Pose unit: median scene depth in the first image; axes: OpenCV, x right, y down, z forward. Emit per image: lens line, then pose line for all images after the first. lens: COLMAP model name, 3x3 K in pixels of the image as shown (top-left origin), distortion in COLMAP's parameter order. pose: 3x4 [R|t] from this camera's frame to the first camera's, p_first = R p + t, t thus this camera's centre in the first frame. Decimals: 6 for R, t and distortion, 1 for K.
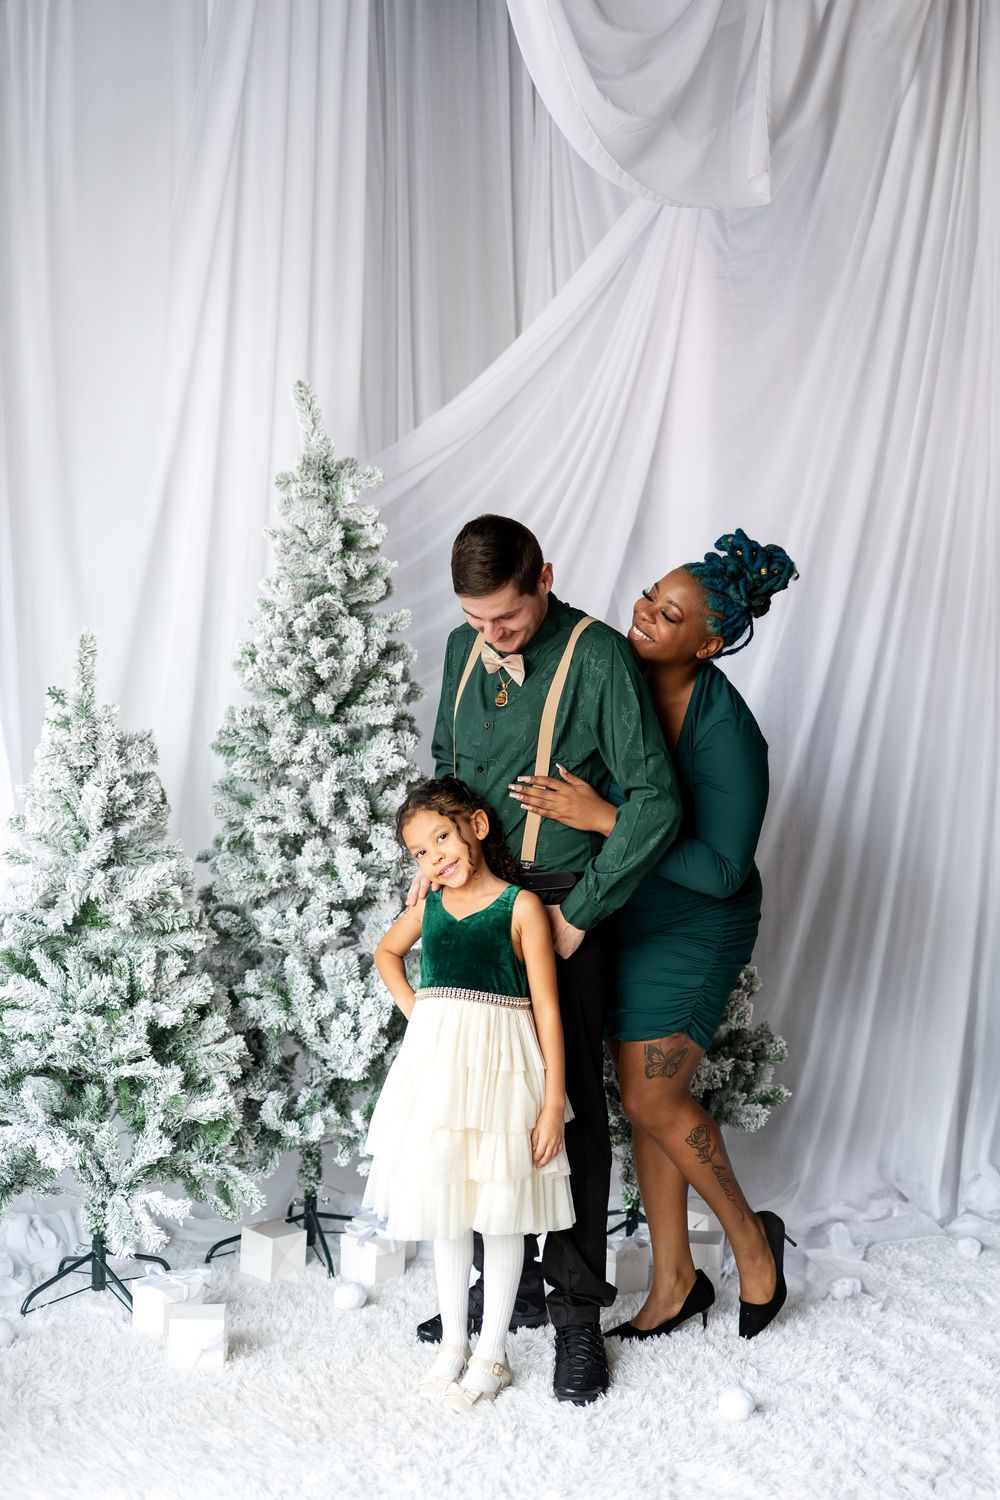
lens RADIAL K [[2091.6, 0, 491.3], [0, 2091.6, 756.6], [0, 0, 1]] dist [-0.027873, 0.059292]
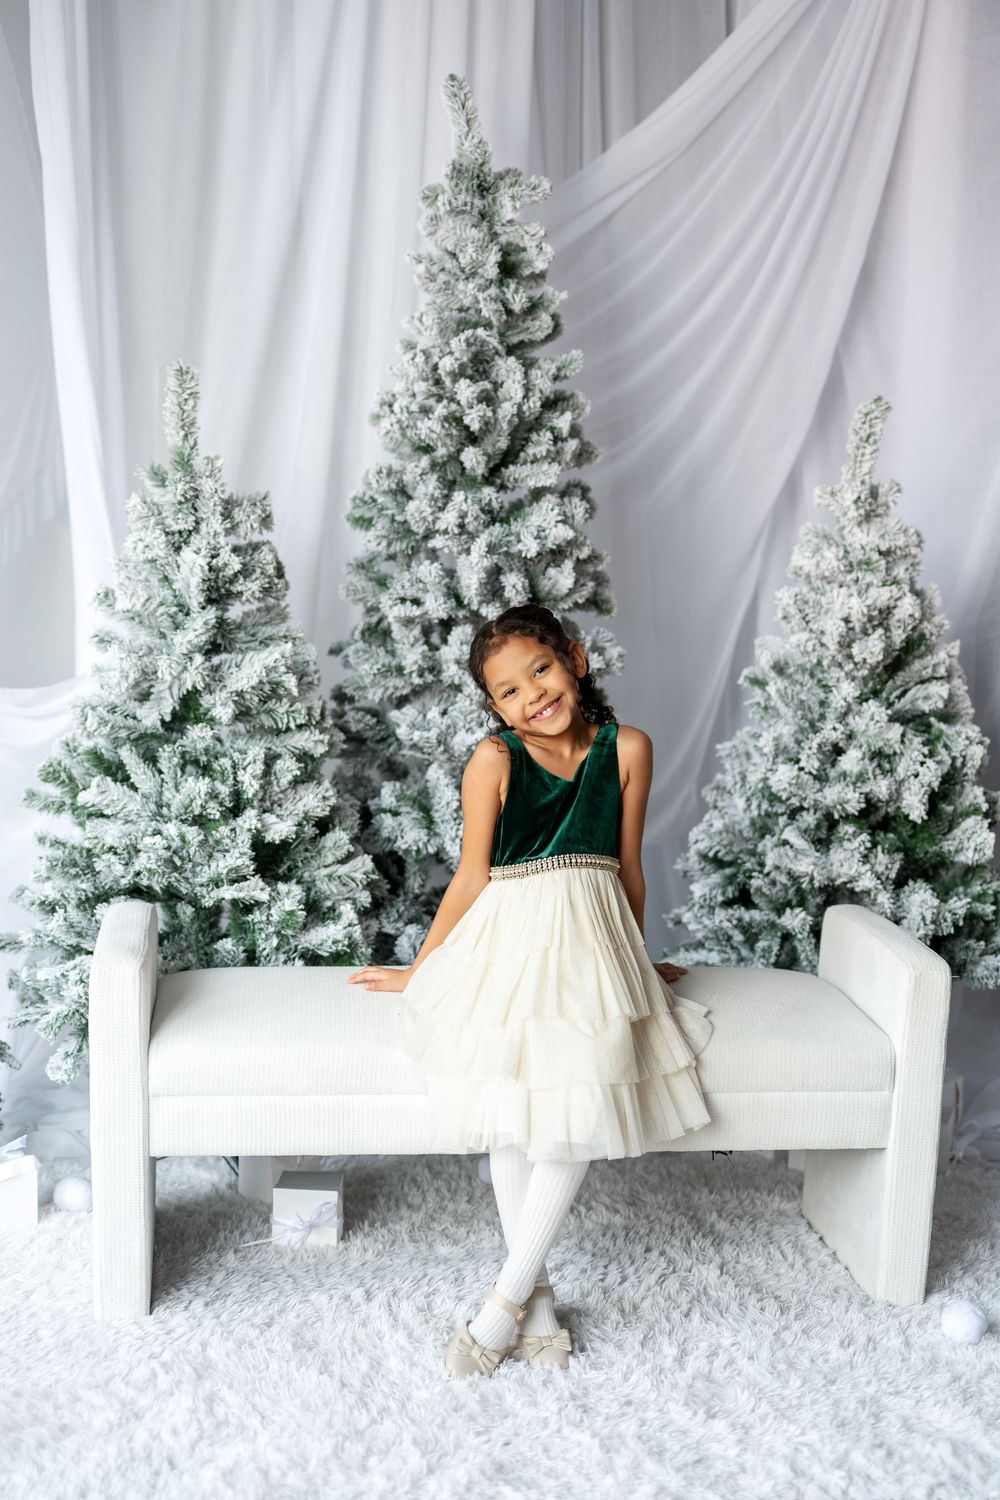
lens RADIAL K [[2091.6, 0, 491.3], [0, 2091.6, 756.6], [0, 0, 1]] dist [-0.027873, 0.059292]
pose [[0.992648, 0.014861, -0.120118, 0.027901], [-0.007499, 0.998079, 0.061505, 0.040357], [0.120801, -0.060152, 0.990853, 0.171809]]
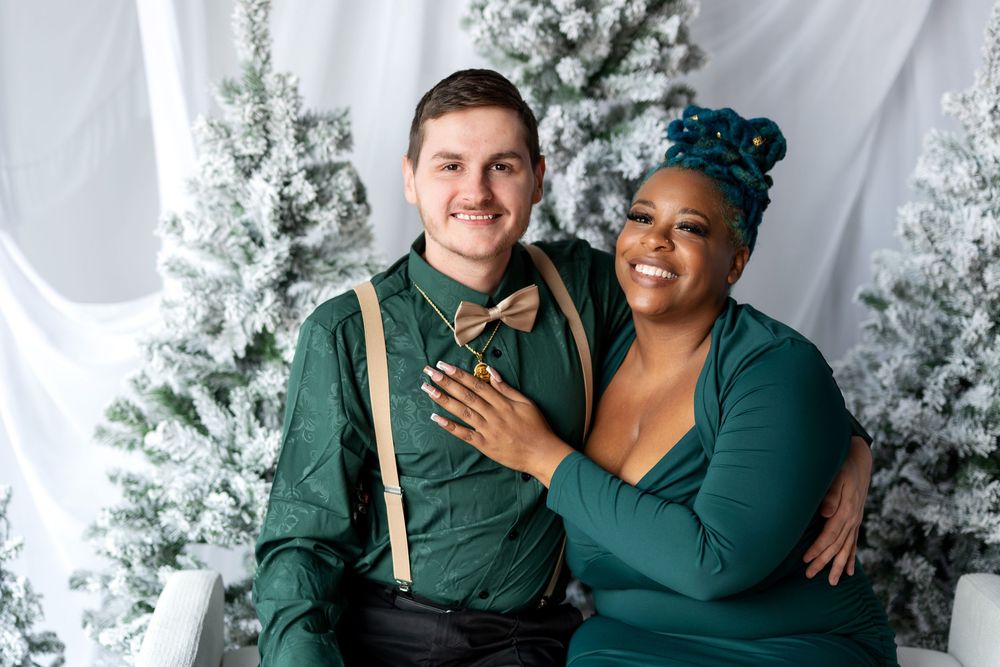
lens RADIAL K [[1612.2, 0, 454.6], [0, 1612.2, 345.8], [0, 0, 1]] dist [-0.007062, -0.017740]
pose [[0.979198, 0.031768, -0.200405, -0.001188], [-0.004312, 0.990702, 0.135980, -0.006314], [0.202862, -0.132287, 0.970230, 0.408201]]
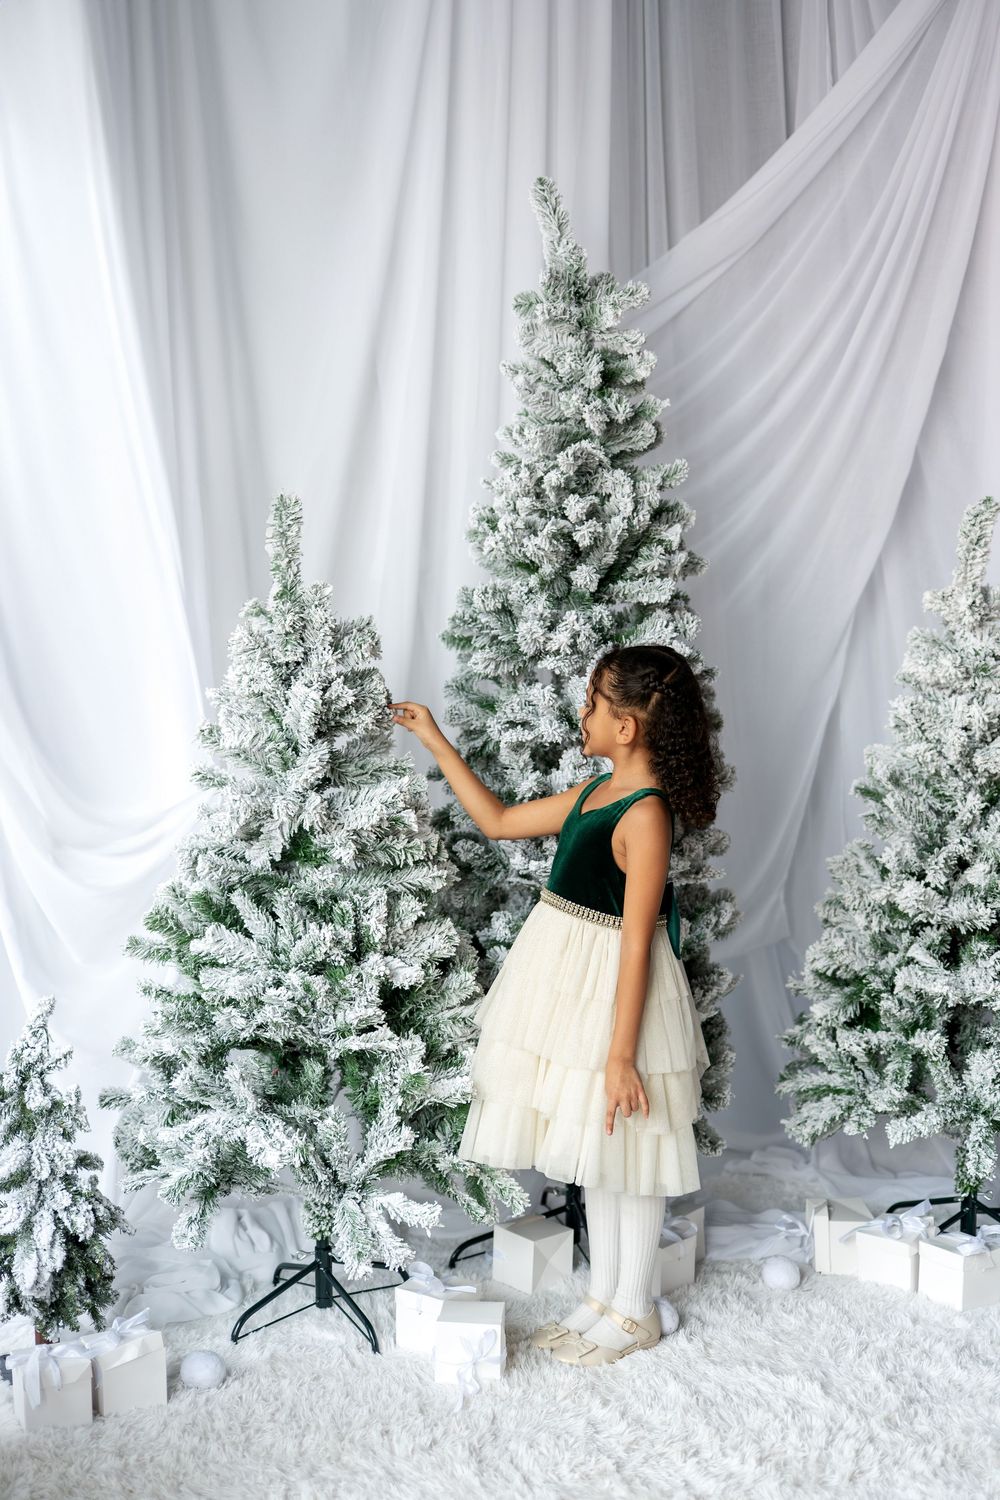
lens RADIAL K [[2091.6, 0, 491.3], [0, 2091.6, 756.6], [0, 0, 1]] dist [-0.027873, 0.059292]
pose [[0.996399, -0.019894, -0.082417, -0.050681], [0.023116, 0.998998, 0.038331, 0.011091], [0.081572, -0.040098, 0.995861, 0.198328]]
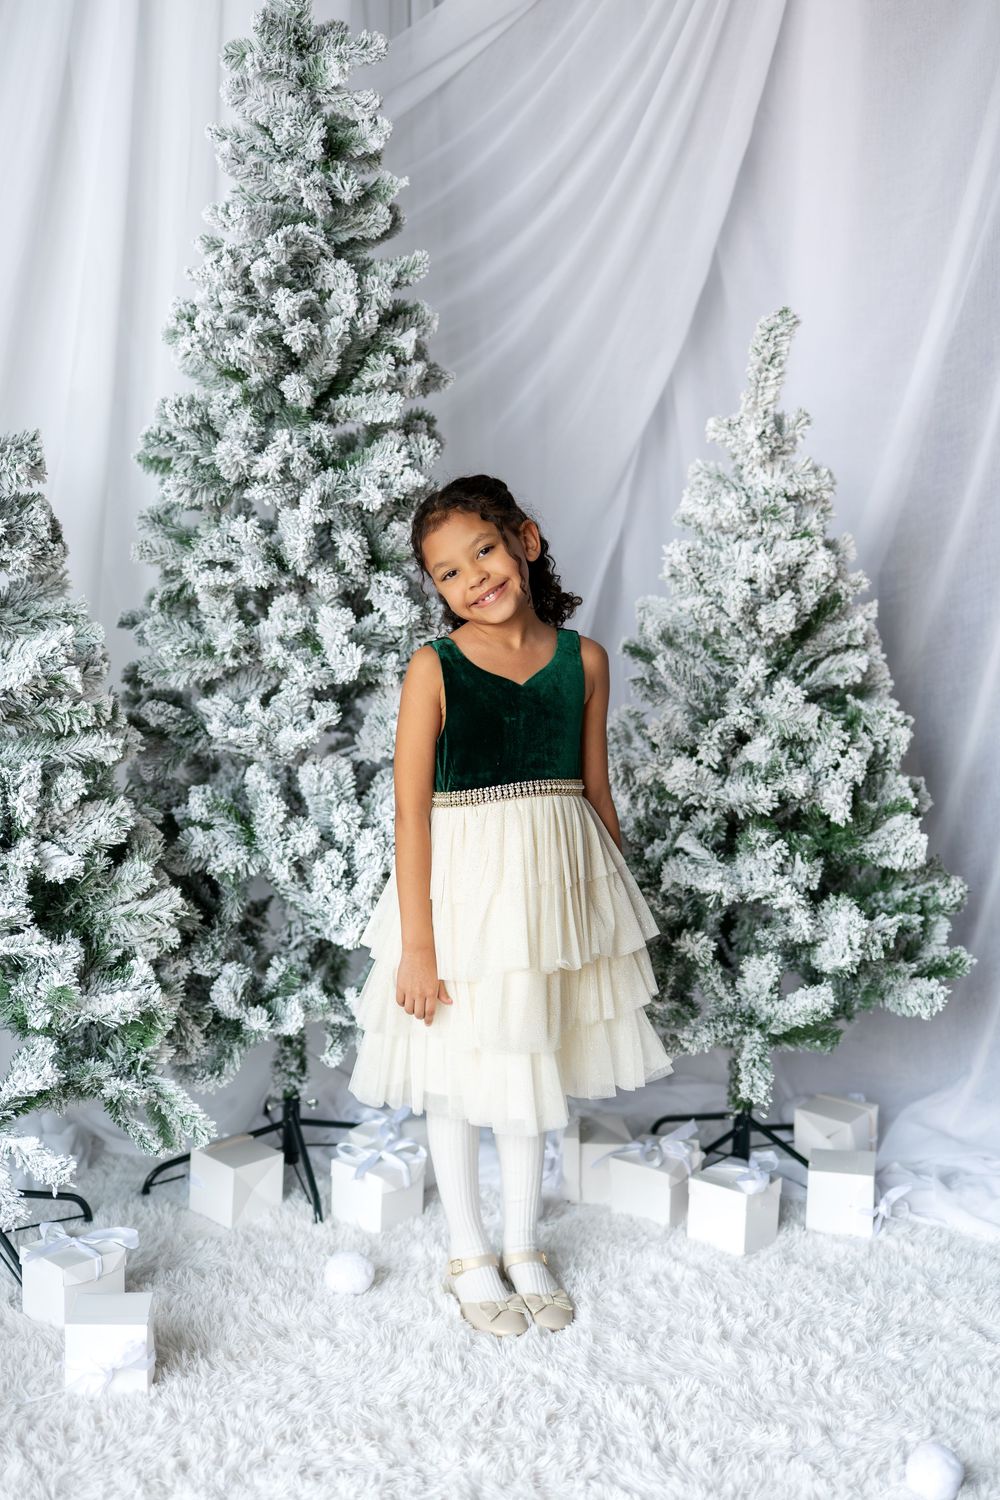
lens RADIAL K [[2093.2, 0, 488.6], [0, 2093.2, 751.0], [0, 0, 1]] dist [-0.033164, 0.078156]
pose [[0.999861, 0.001476, -0.016581, -0.008101], [0.000450, 0.993295, 0.115606, 0.011514], [0.016640, -0.115598, 0.993157, 0.326013]]
